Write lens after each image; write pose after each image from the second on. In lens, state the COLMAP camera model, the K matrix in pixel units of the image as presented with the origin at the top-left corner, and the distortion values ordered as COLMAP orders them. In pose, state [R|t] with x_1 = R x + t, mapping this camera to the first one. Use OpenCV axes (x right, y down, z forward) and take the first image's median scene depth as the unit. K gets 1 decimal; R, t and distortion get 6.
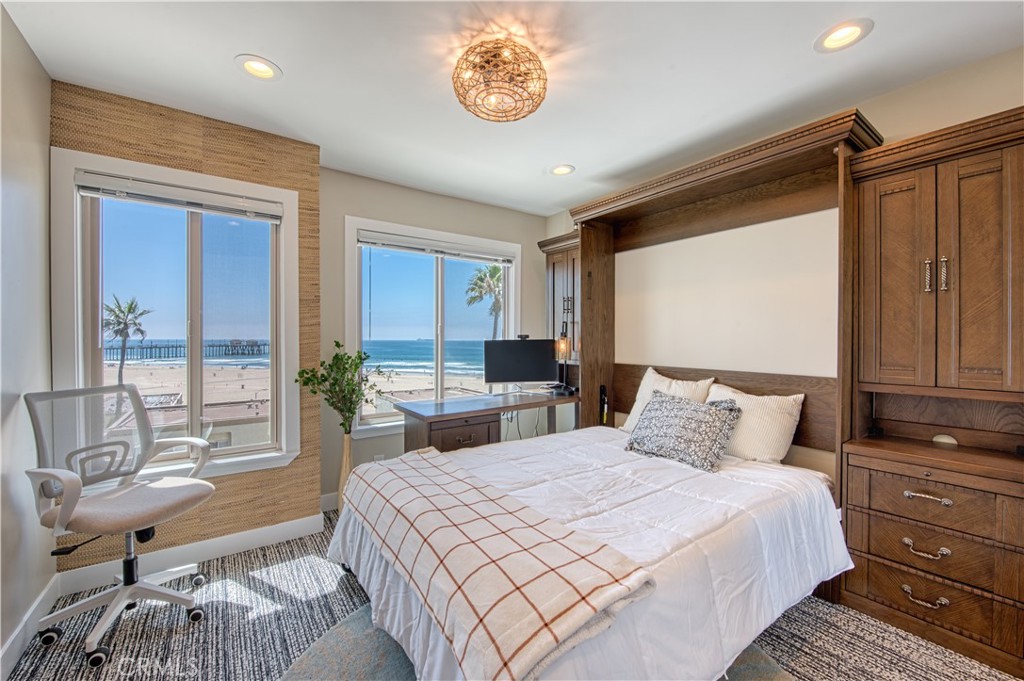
lens RADIAL K [[403.2, 0, 510.6], [0, 403.2, 339.4], [0, 0, 1]] dist [-0.003260, -0.000197]
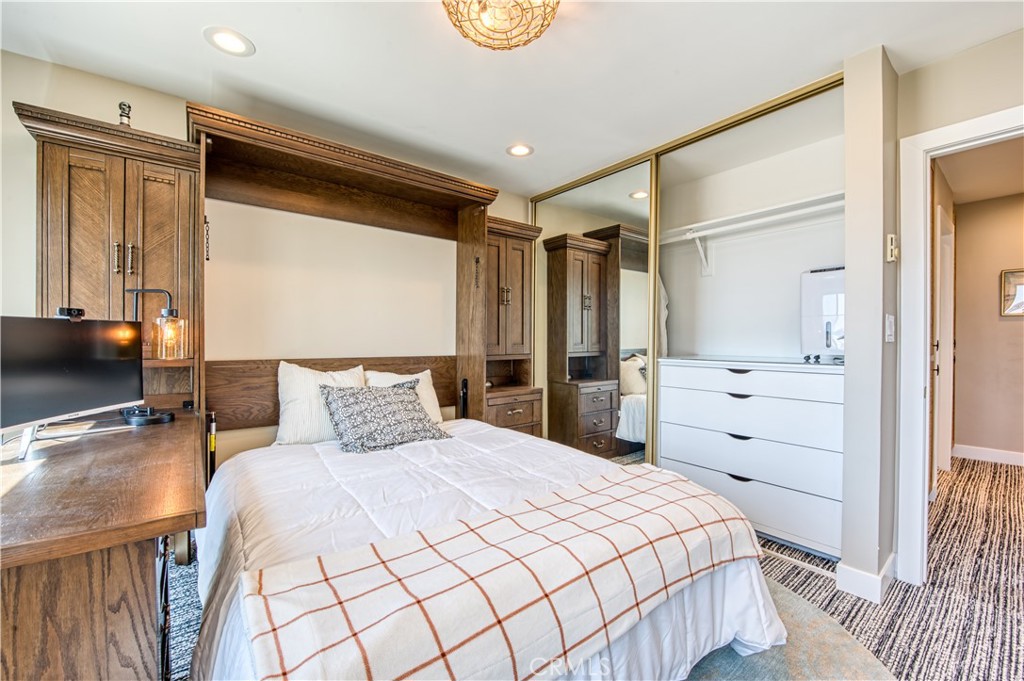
lens RADIAL K [[403.2, 0, 511.2], [0, 403.2, 341.4], [0, 0, 1]] dist [-0.003260, -0.000197]
pose [[-0.032241, -0.005913, 0.999463, -0.544510], [-0.000091, 0.999983, 0.005913, 0.028858], [-0.999480, 0.000100, -0.032241, 0.663400]]
